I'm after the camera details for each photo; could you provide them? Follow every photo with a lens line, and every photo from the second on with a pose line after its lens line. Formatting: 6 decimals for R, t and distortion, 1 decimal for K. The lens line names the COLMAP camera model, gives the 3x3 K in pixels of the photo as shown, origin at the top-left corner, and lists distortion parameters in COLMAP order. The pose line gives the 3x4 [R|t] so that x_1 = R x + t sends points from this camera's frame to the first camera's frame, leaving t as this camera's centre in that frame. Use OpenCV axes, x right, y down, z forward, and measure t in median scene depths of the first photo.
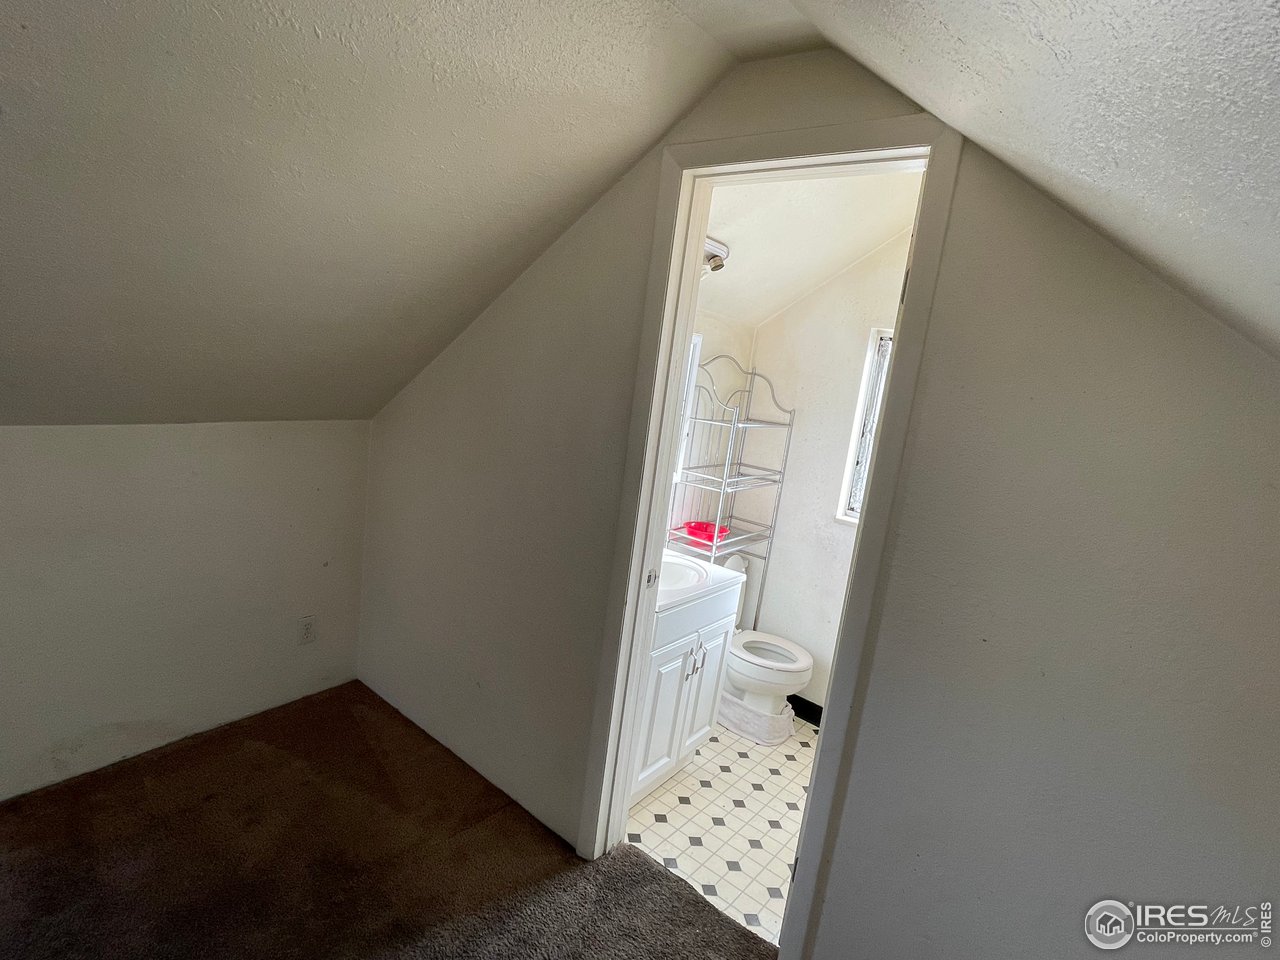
lens RADIAL K [[643.6, 0, 638.5], [0, 643.6, 480.6], [0, 0, 1]] dist [-0.008943, 0.000318]
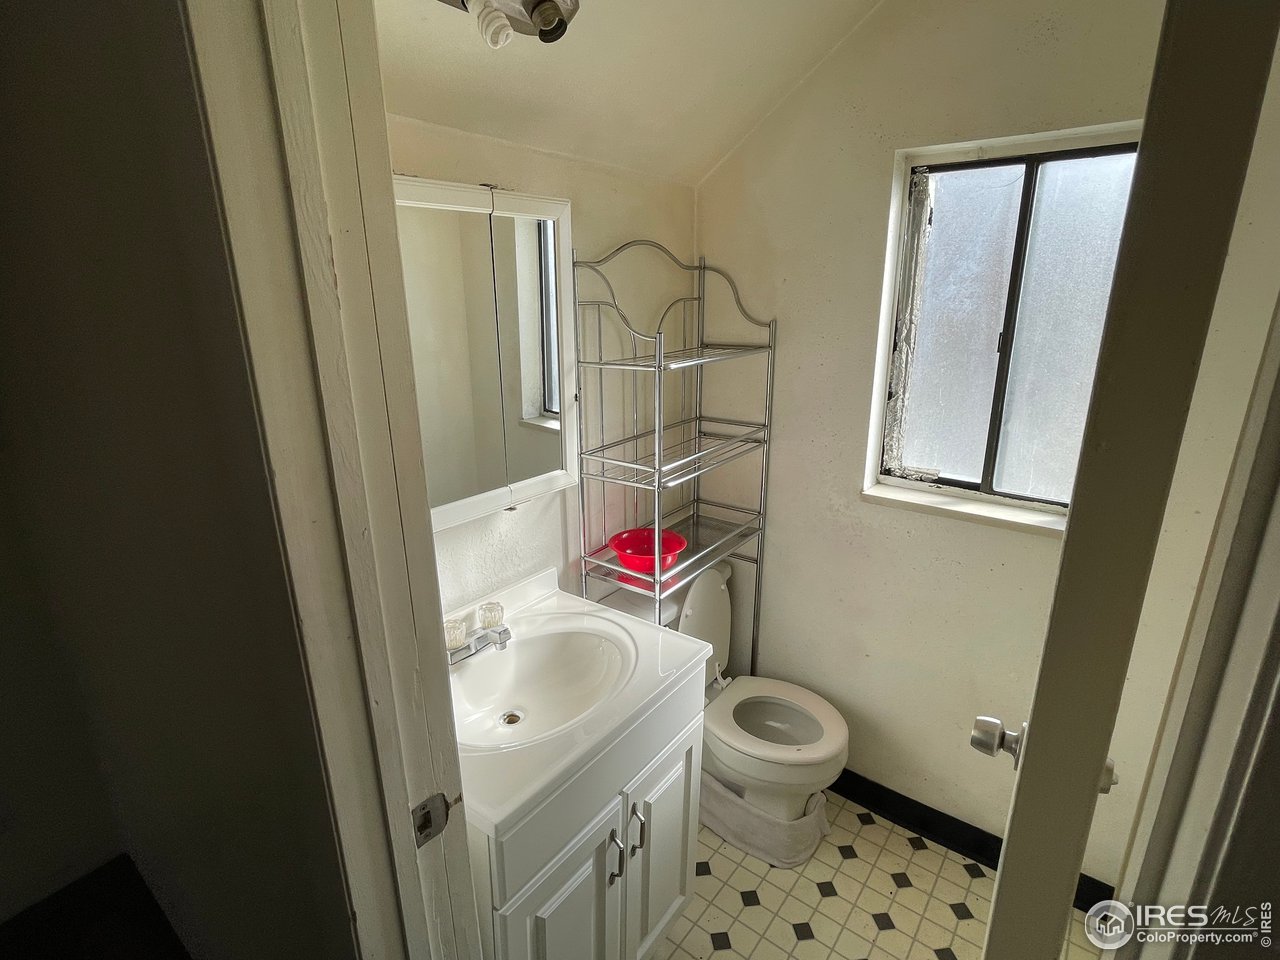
lens RADIAL K [[643.6, 0, 641.7], [0, 643.6, 477.7], [0, 0, 1]] dist [-0.008943, 0.000318]
pose [[0.990837, -0.132342, -0.026971, 0.116480], [0.134617, 0.983880, 0.117722, -0.052782], [0.010956, -0.120274, 0.992680, 0.390200]]
